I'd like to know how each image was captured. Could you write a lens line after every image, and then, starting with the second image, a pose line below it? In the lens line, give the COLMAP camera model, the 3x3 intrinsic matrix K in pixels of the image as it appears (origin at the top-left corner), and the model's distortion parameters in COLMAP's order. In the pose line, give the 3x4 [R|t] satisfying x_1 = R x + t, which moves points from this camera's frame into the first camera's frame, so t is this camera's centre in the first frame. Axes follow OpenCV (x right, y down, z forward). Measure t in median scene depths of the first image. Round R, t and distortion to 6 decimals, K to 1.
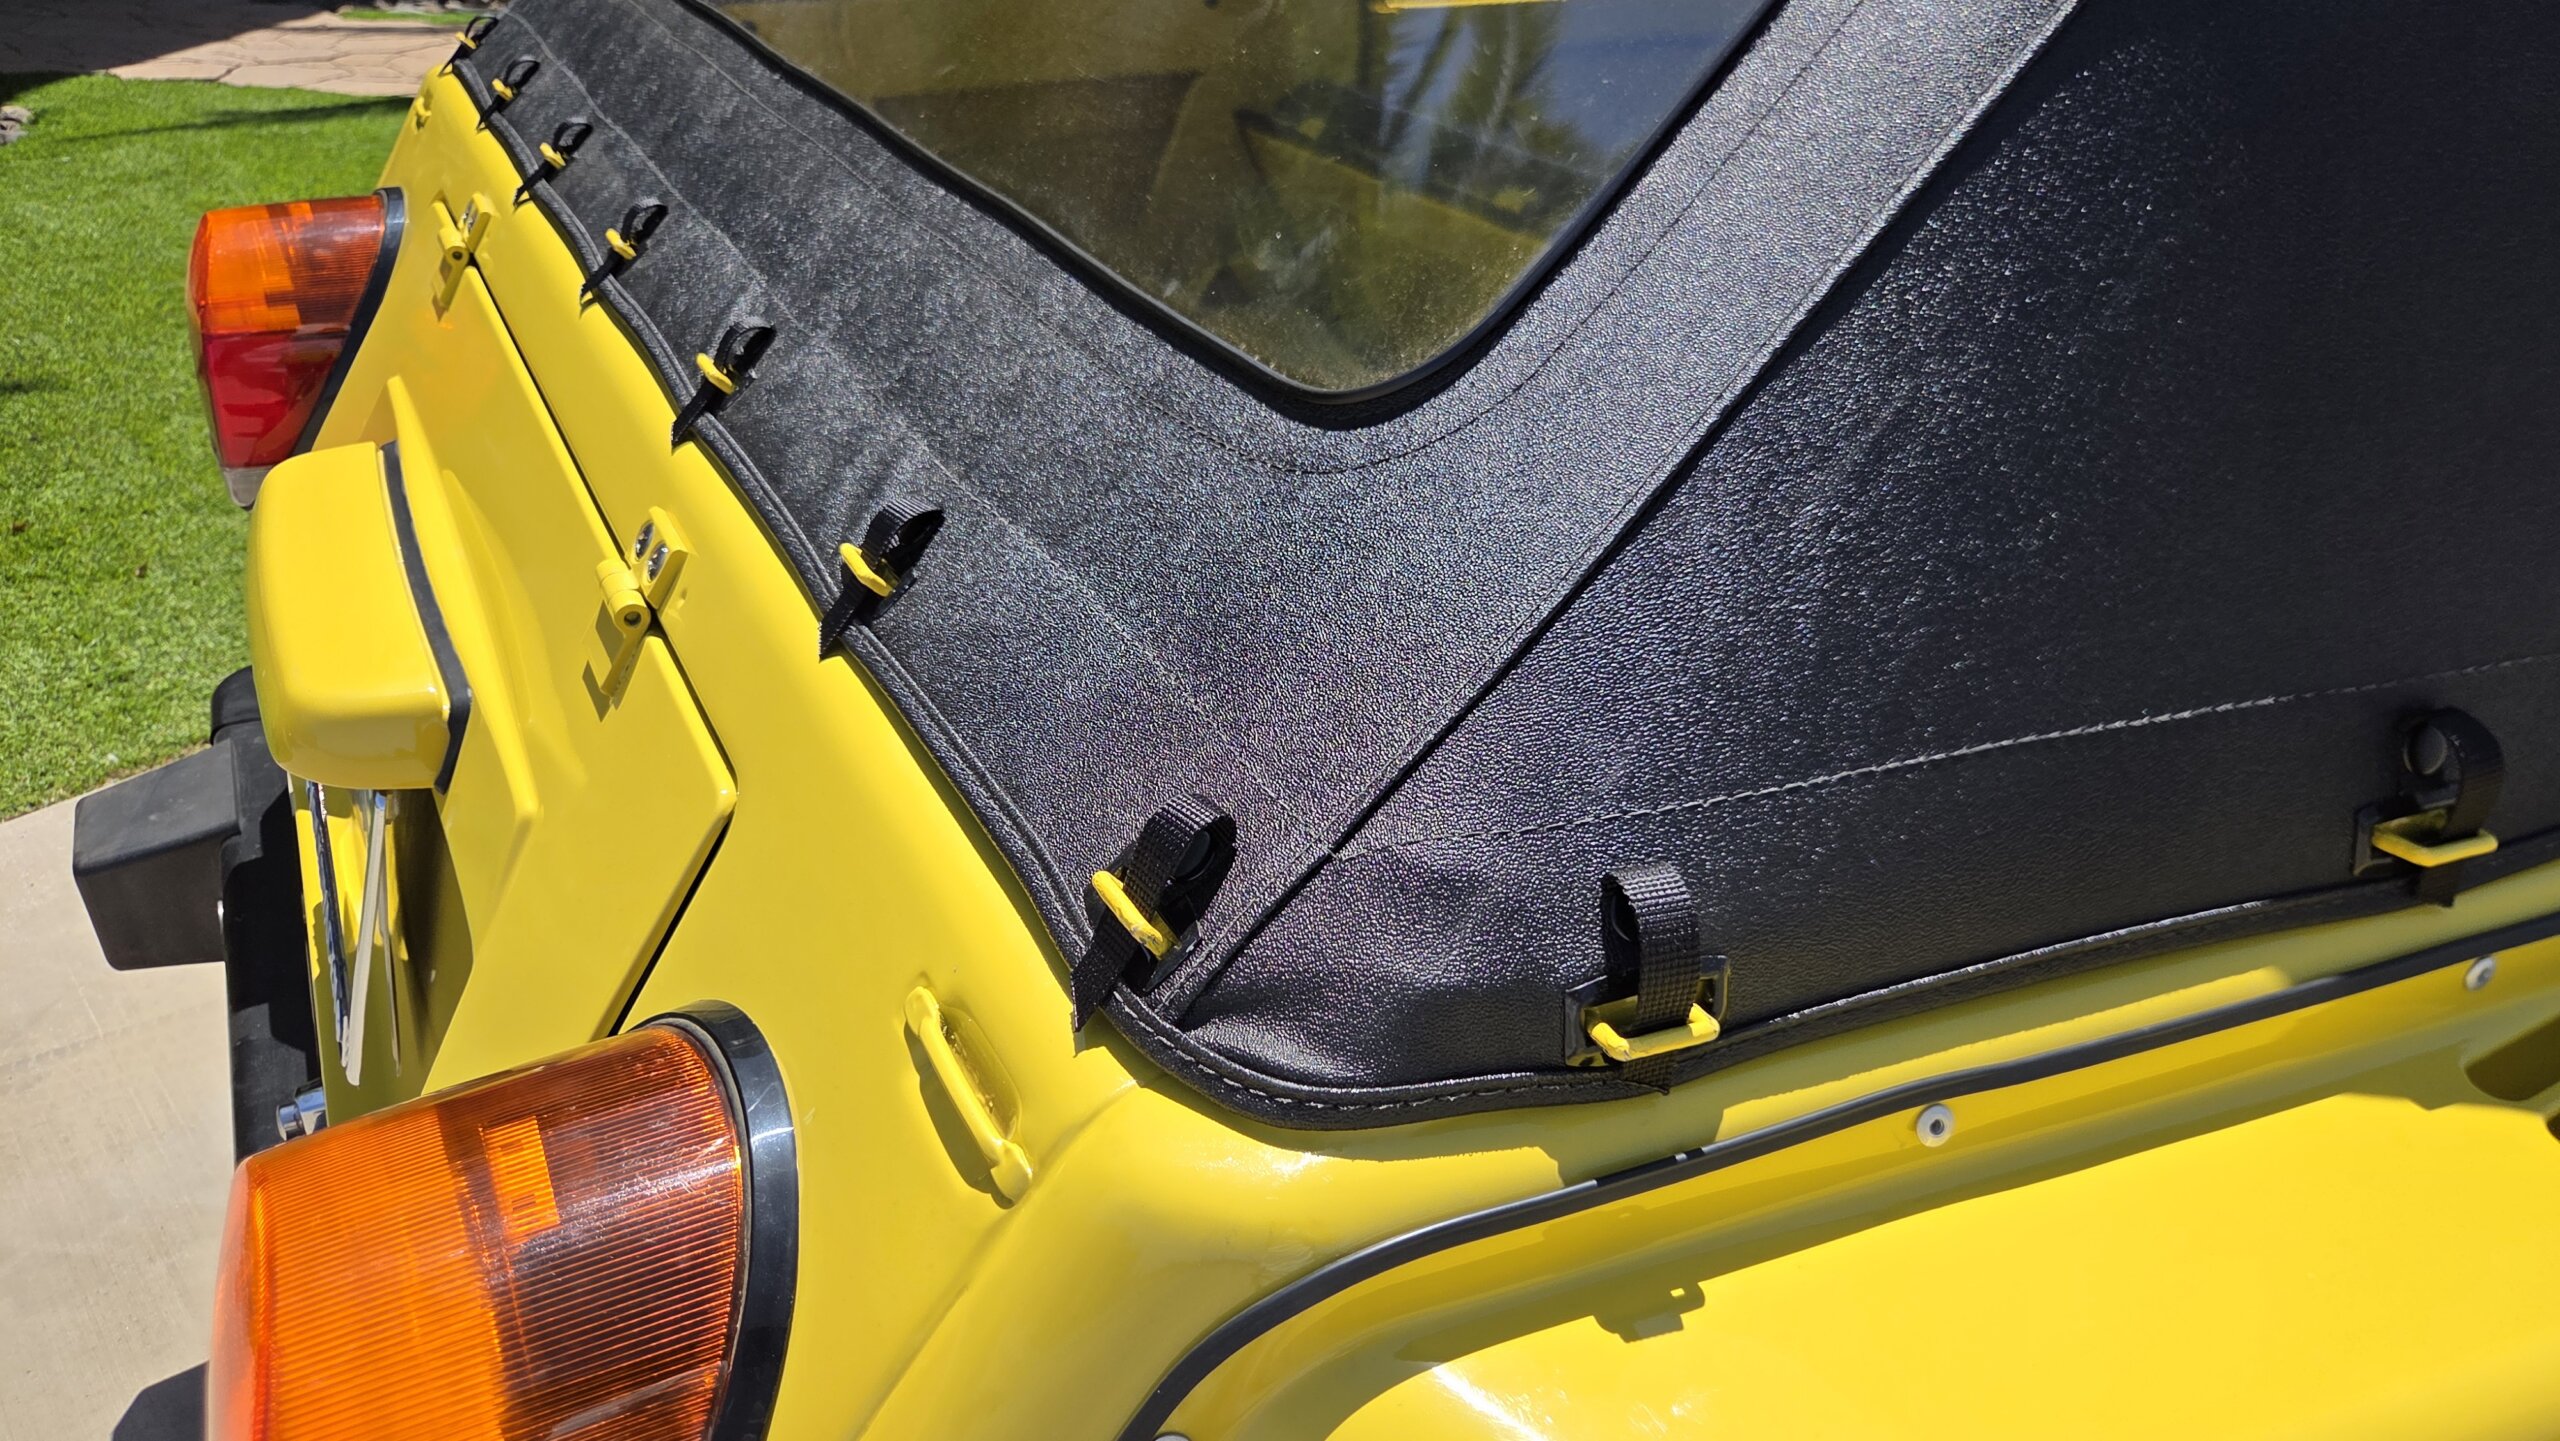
lens RADIAL K [[1752.2, 0, 1286.6], [0, 1752.2, 712.4], [0, 0, 1]] dist [0.051509, -0.044562]
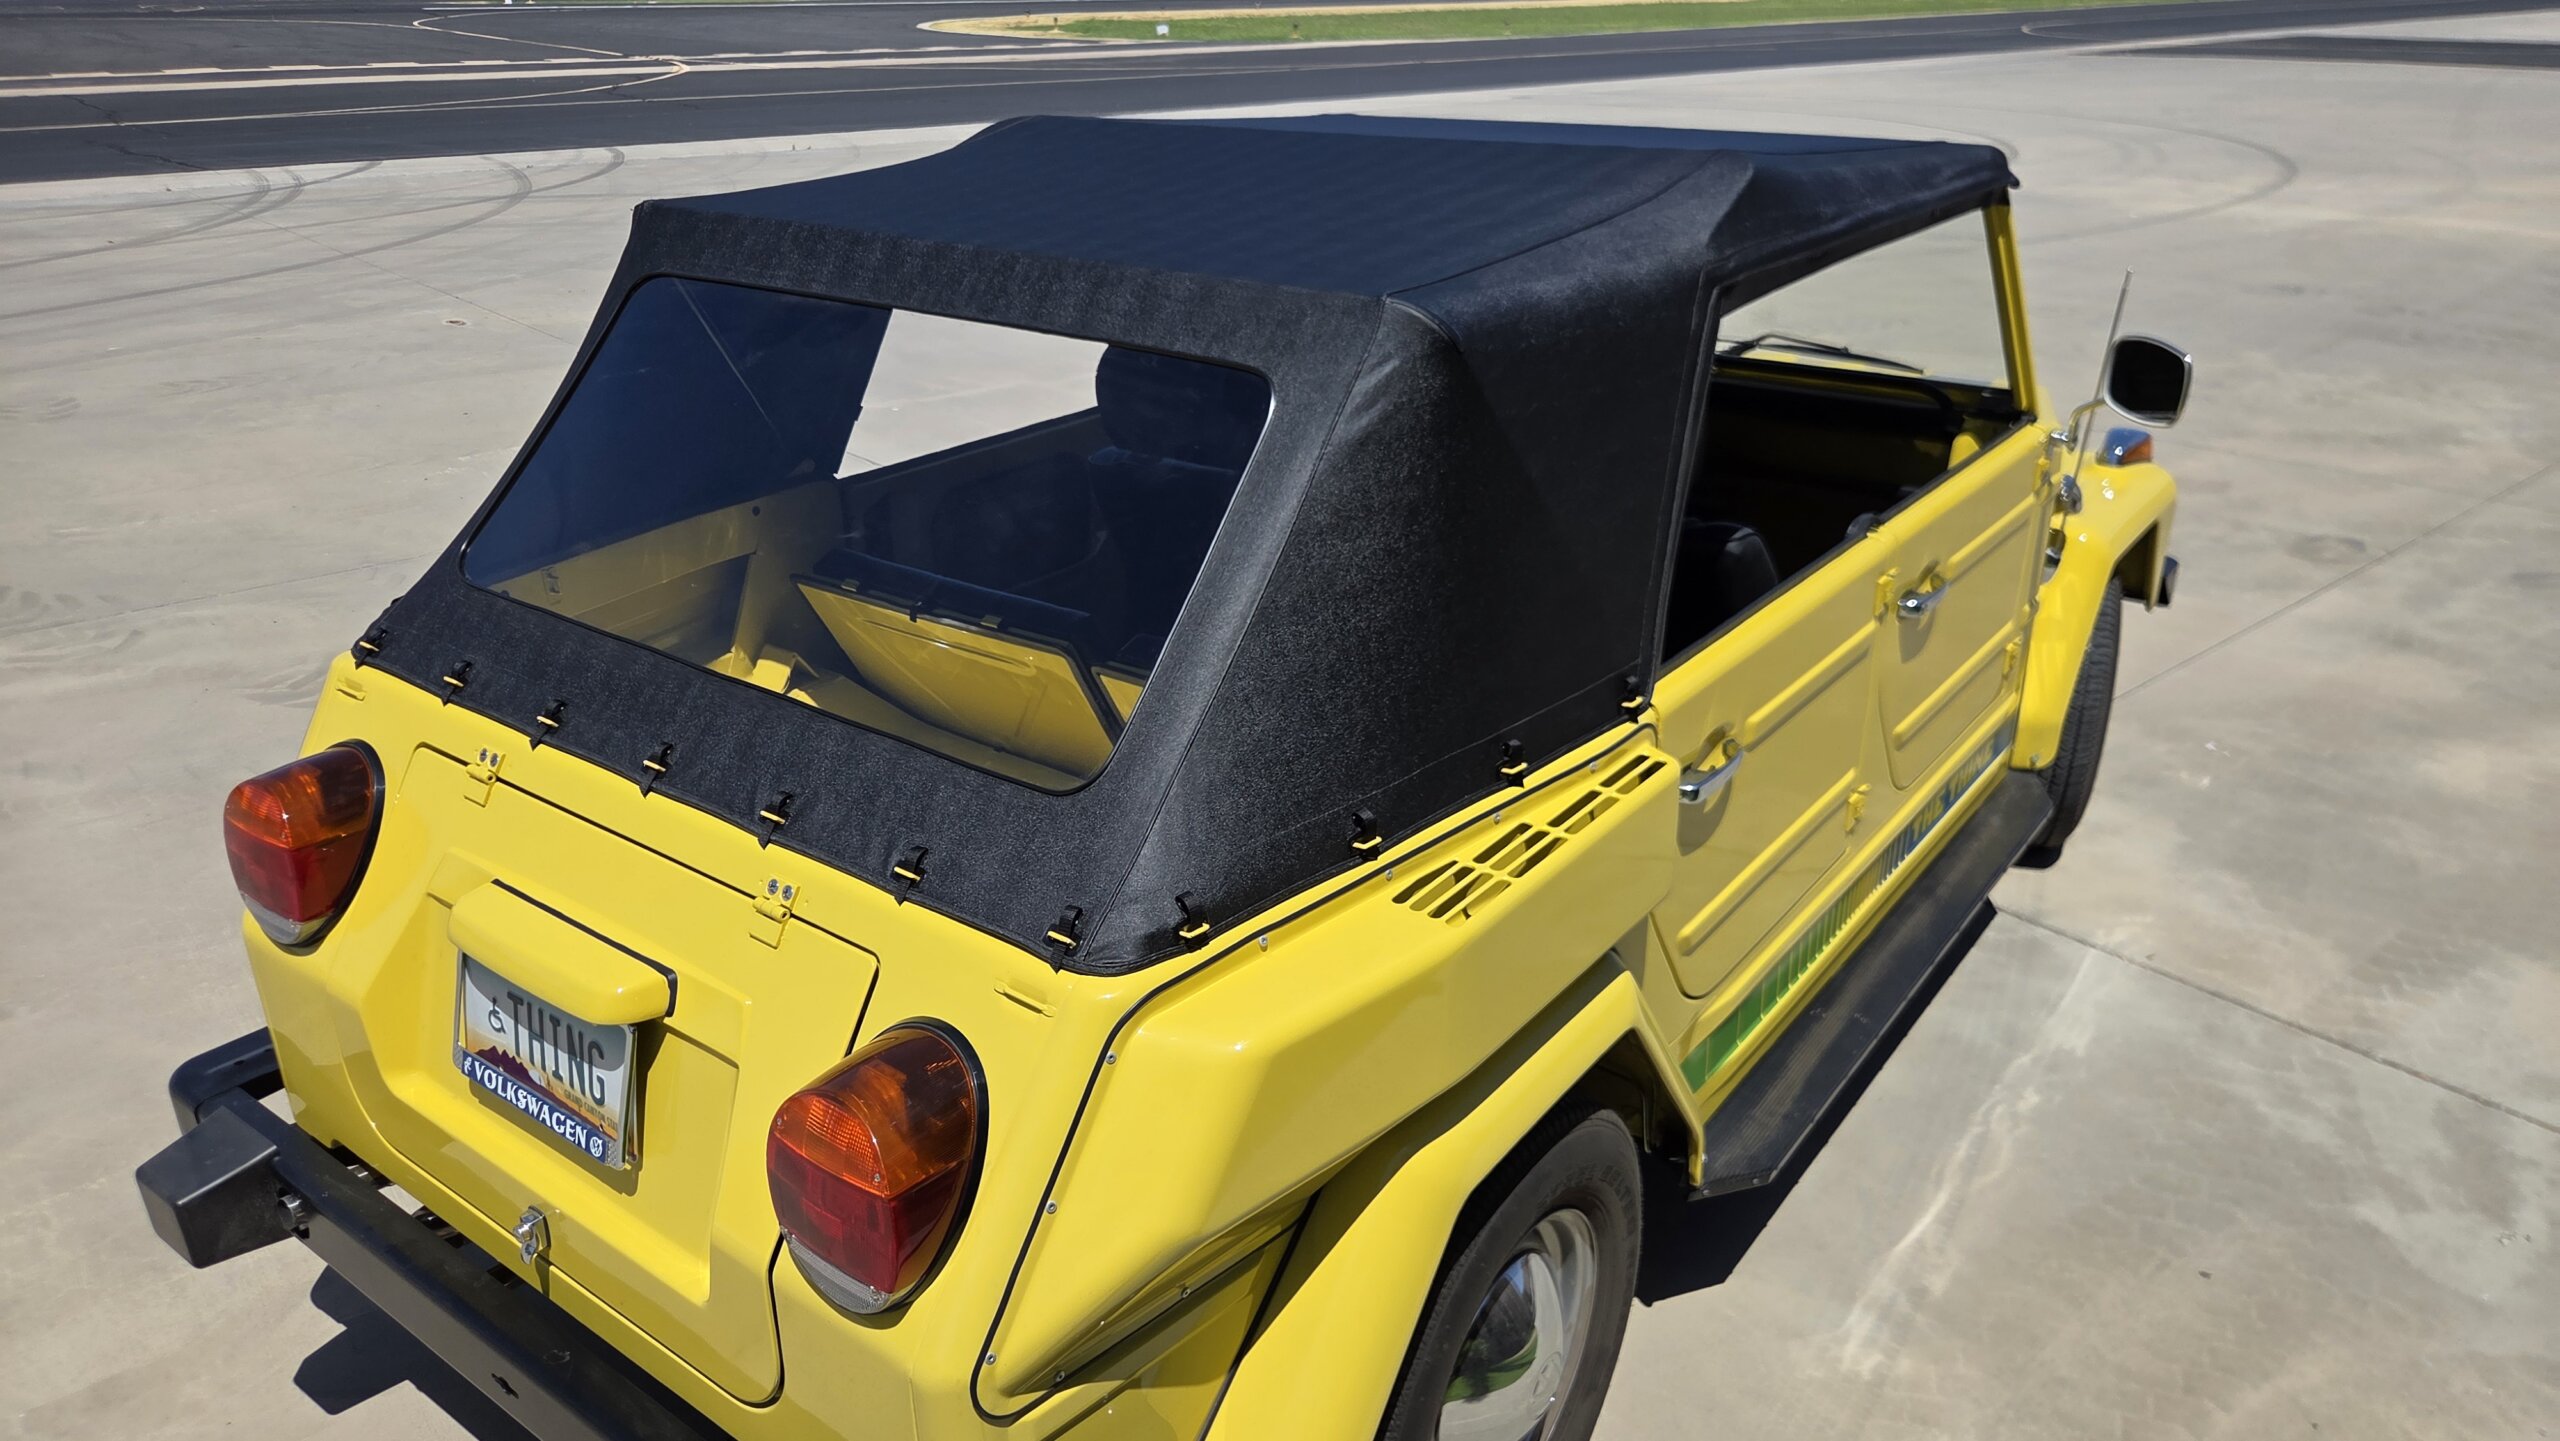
lens RADIAL K [[1752.2, 0, 1293.5], [0, 1752.2, 705.1], [0, 0, 1]] dist [0.051509, -0.044562]
pose [[0.910459, -0.200179, 0.361930, -0.653390], [0.237812, 0.969323, -0.062111, -0.016795], [-0.338394, 0.142620, 0.930134, -2.022373]]
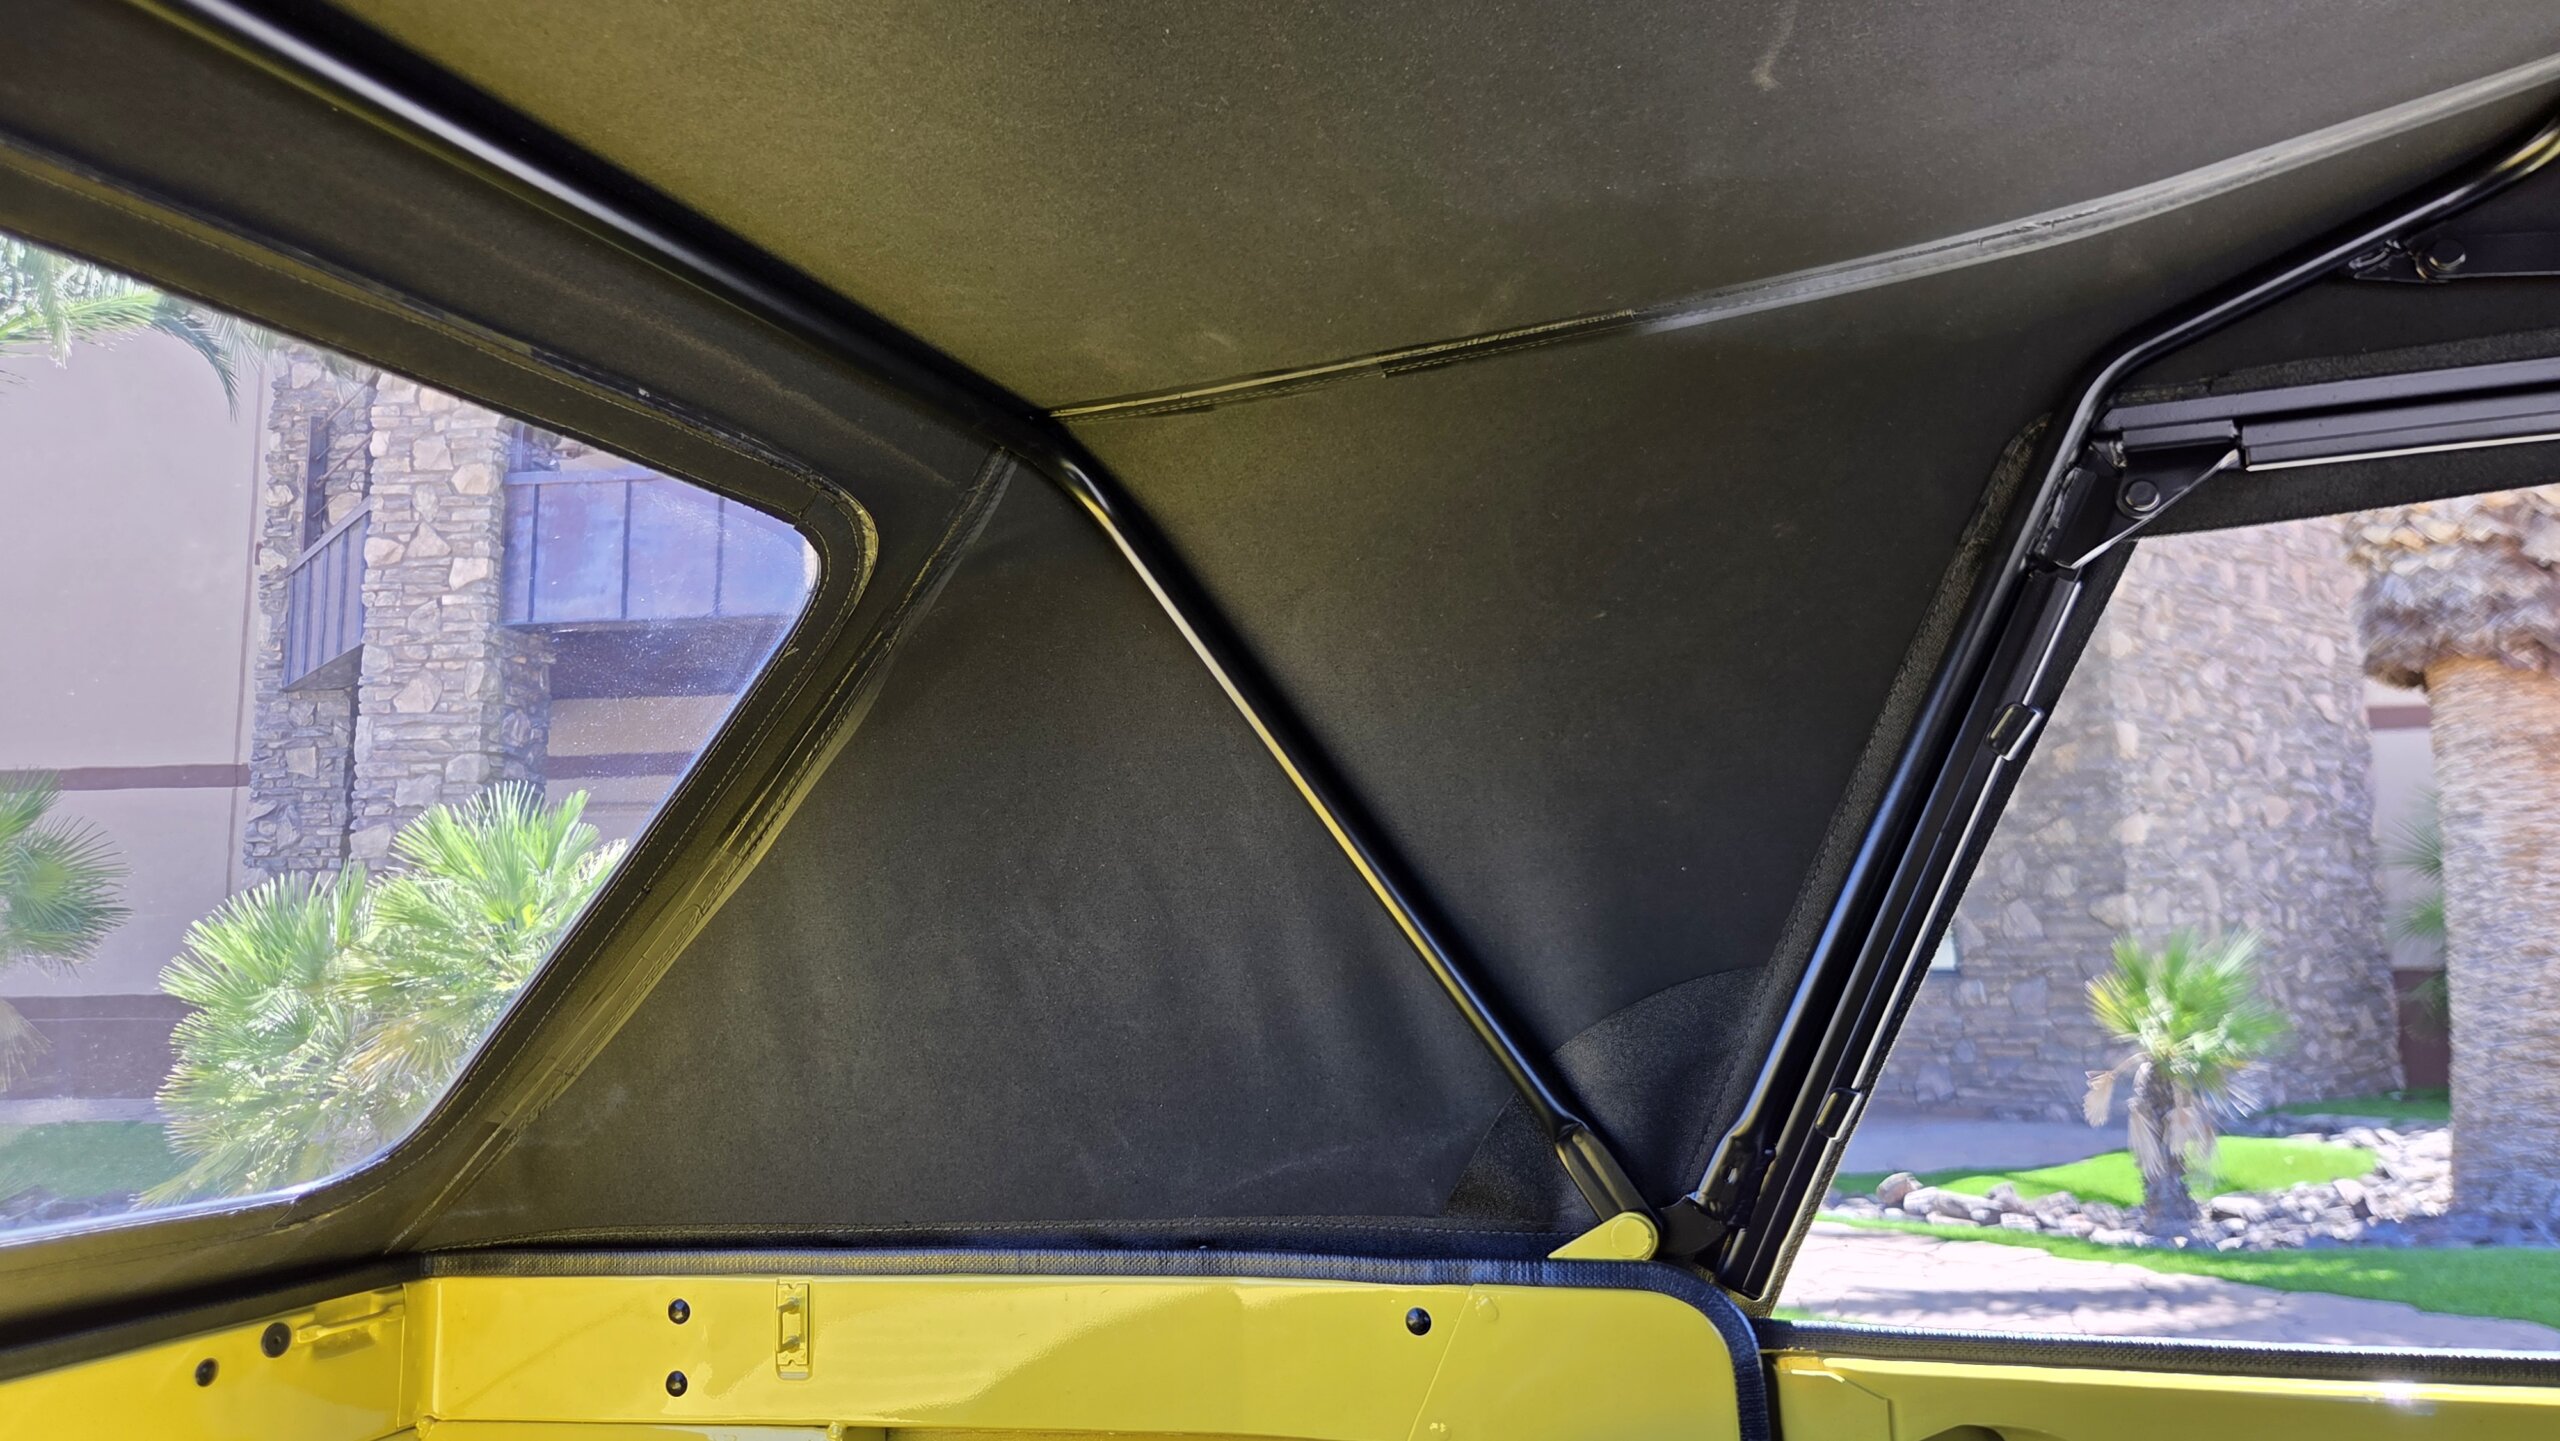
lens RADIAL K [[1752.2, 0, 1289.5], [0, 1752.2, 704.8], [0, 0, 1]] dist [0.051509, -0.044562]
pose [[0.658279, -0.149896, -0.737699, 1.097079], [-0.329343, 0.823860, -0.461289, -0.882226], [0.676906, 0.546613, 0.492963, 1.771971]]
